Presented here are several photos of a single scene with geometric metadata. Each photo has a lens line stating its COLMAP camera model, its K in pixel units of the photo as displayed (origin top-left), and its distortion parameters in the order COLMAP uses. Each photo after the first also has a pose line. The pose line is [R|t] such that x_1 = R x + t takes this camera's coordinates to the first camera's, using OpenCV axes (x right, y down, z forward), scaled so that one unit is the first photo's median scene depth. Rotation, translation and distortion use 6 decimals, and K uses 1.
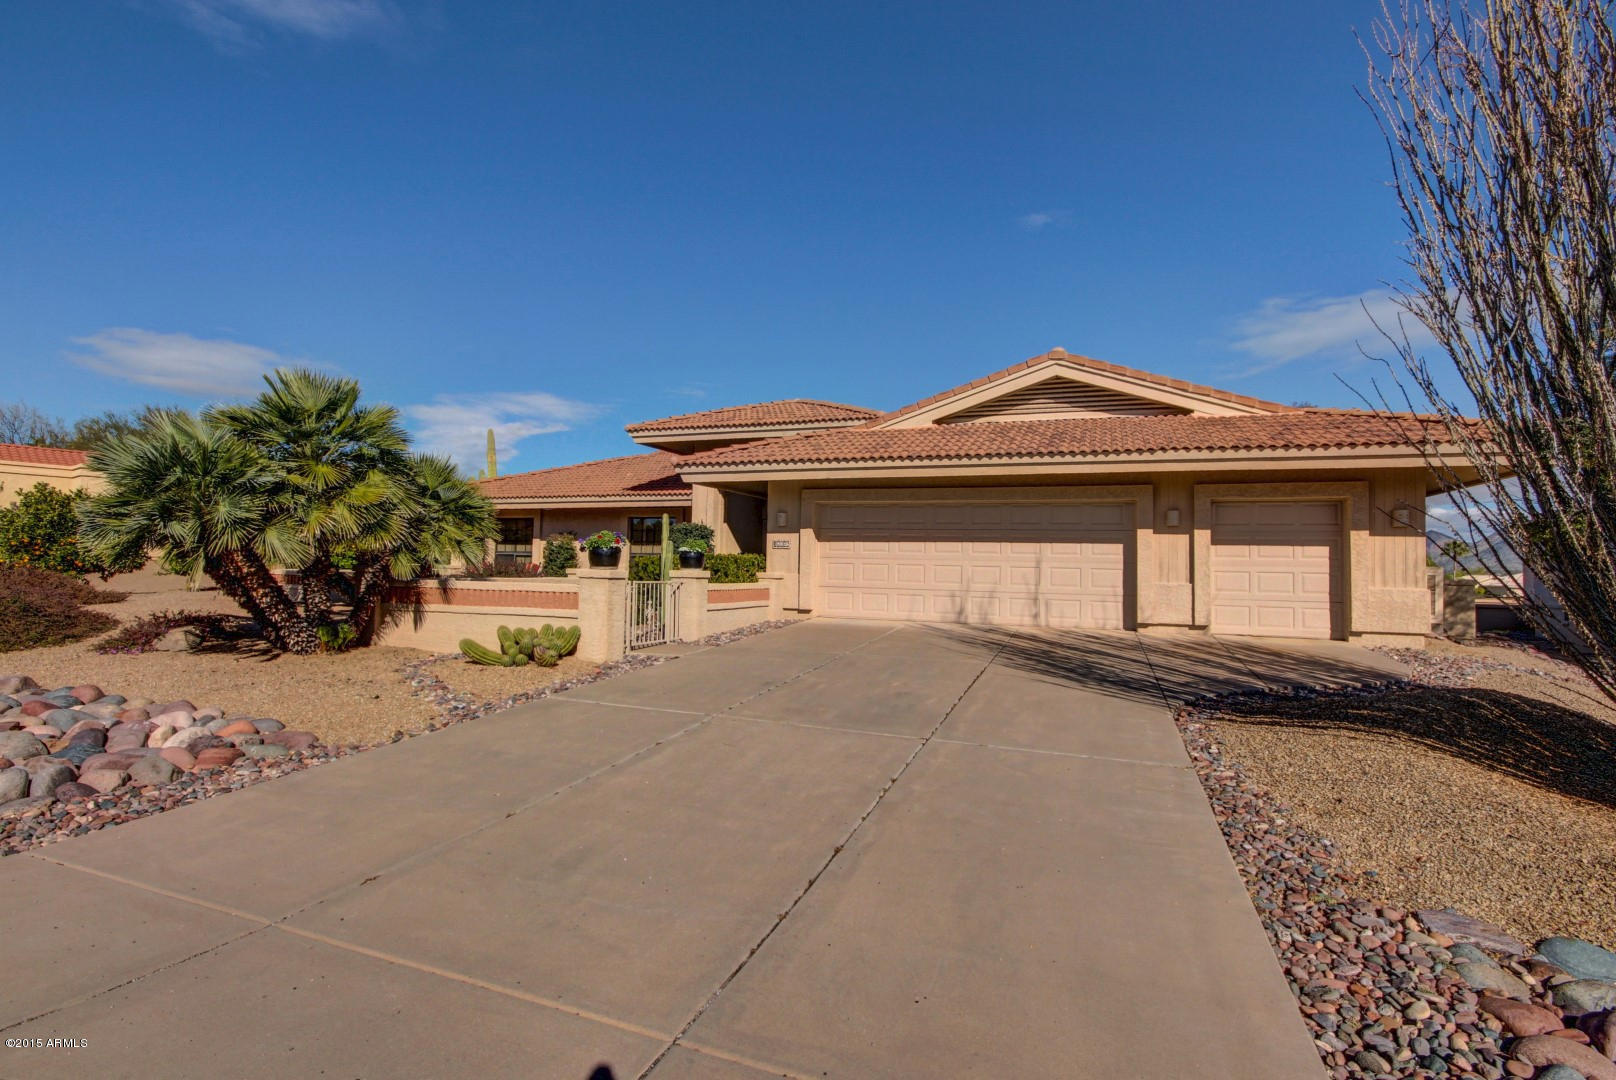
lens RADIAL K [[782.5, 0, 740.5], [0, 782.5, 523.7], [0, 0, 1]] dist [0.003487, -0.001906]
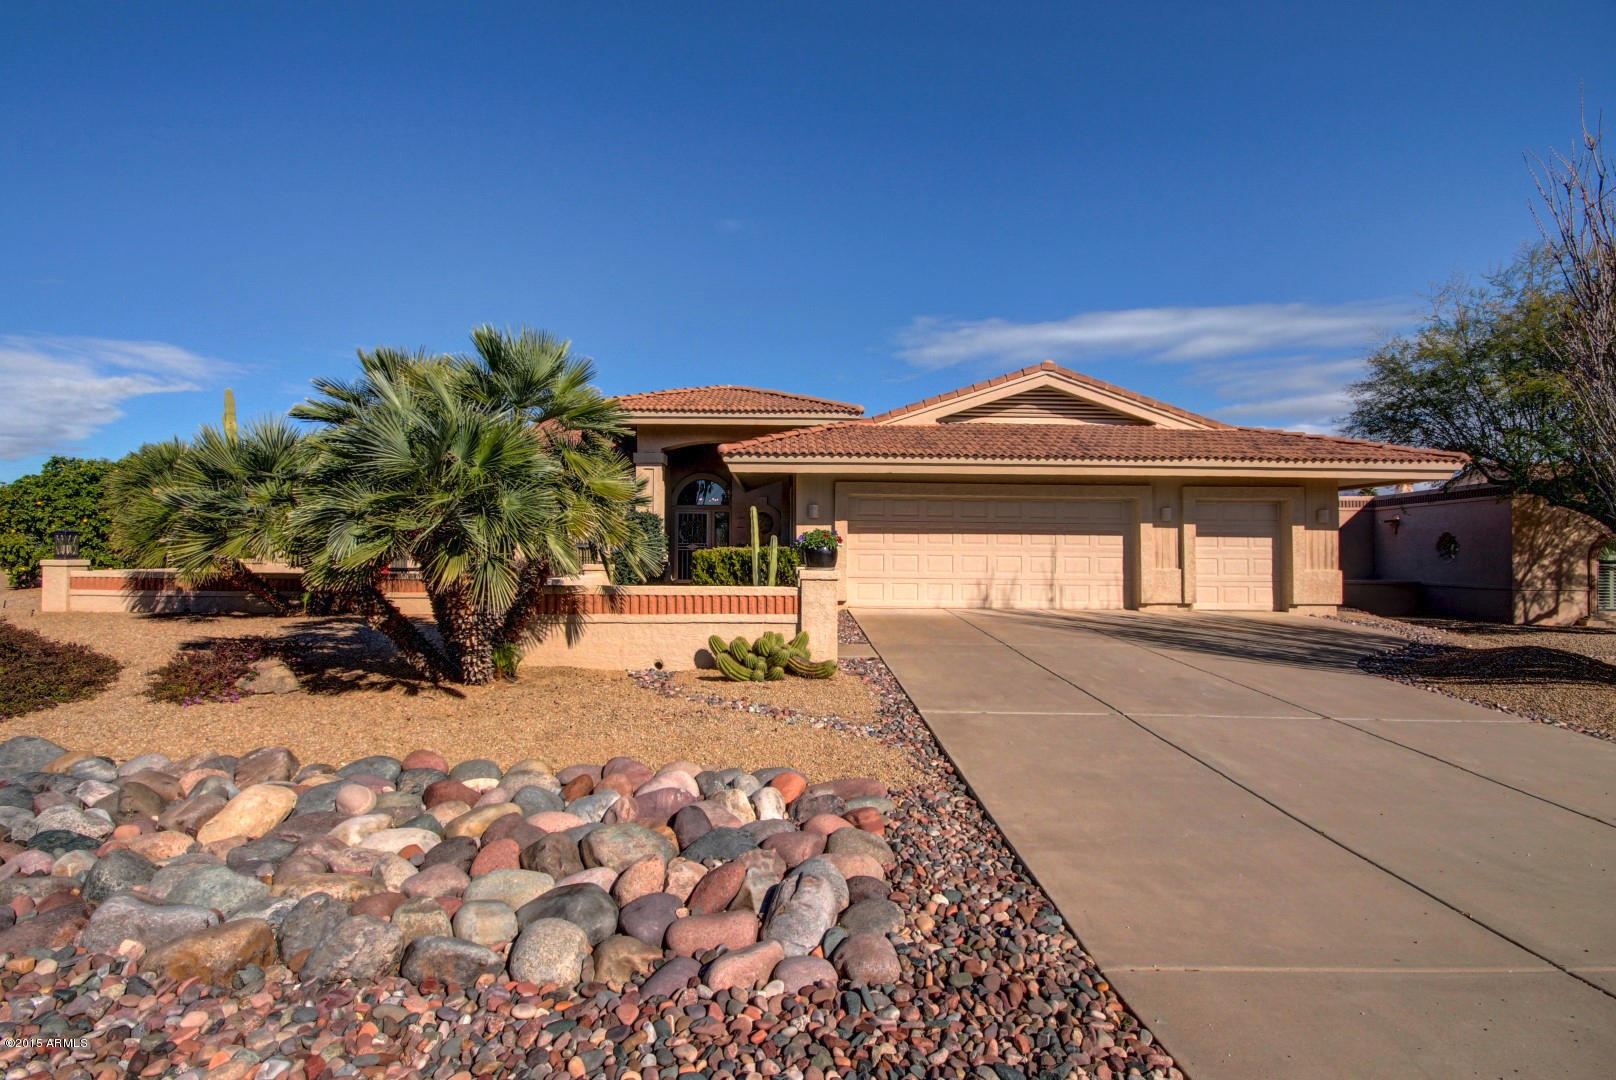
lens RADIAL K [[782.5, 0, 725.3], [0, 782.5, 525.7], [0, 0, 1]] dist [0.003487, -0.001906]
pose [[0.929585, -0.001013, 0.368605, -0.484177], [-0.008885, 0.999644, 0.025153, -0.013161], [-0.368500, -0.026657, 0.929246, 0.135193]]
